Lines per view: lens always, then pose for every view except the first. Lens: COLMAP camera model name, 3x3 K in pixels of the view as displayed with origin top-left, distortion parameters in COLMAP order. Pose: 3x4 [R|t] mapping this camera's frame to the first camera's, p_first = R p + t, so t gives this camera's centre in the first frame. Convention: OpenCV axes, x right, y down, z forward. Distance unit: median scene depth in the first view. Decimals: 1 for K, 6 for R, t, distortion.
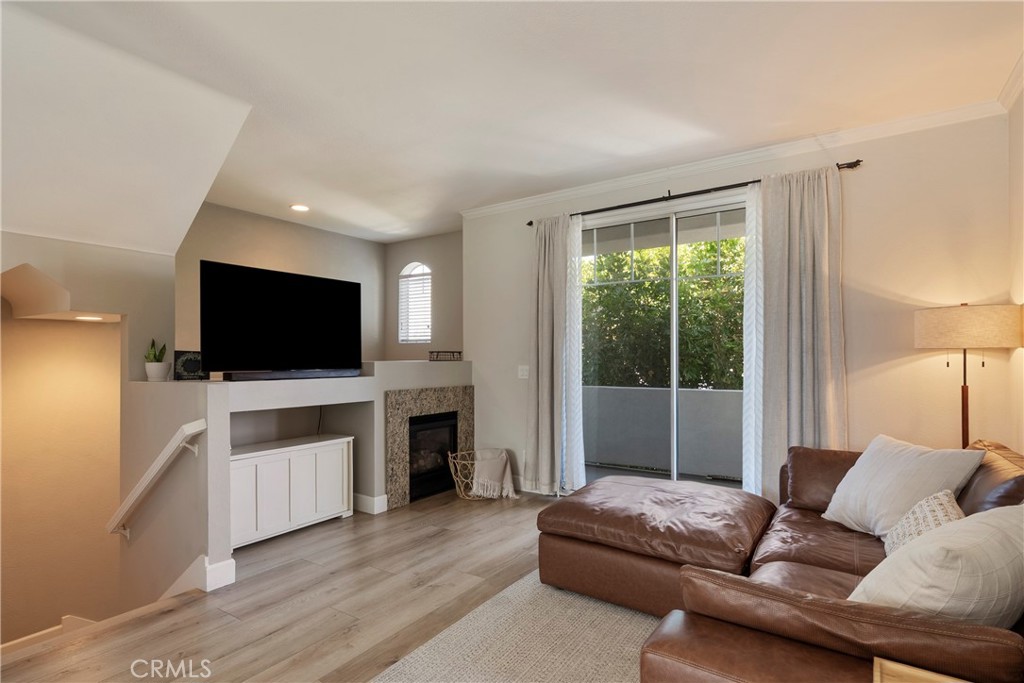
lens RADIAL K [[495.7, 0, 507.3], [0, 495.7, 356.4], [0, 0, 1]] dist [-0.001221, 0.003981]
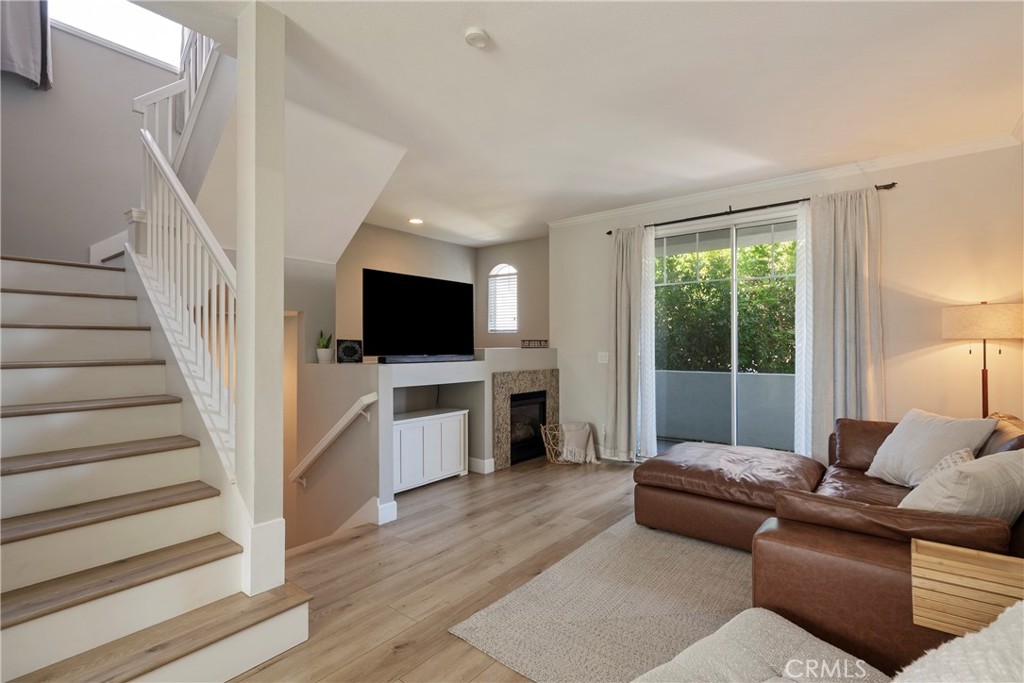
lens RADIAL K [[478.4, 0, 518.5], [0, 478.4, 341.7], [0, 0, 1]] dist [-0.009879, 0.006002]
pose [[0.999038, 0.001658, -0.043828, -0.154686], [-0.001889, 0.999985, -0.005223, -0.000628], [0.043819, 0.005301, 0.999025, -0.198572]]
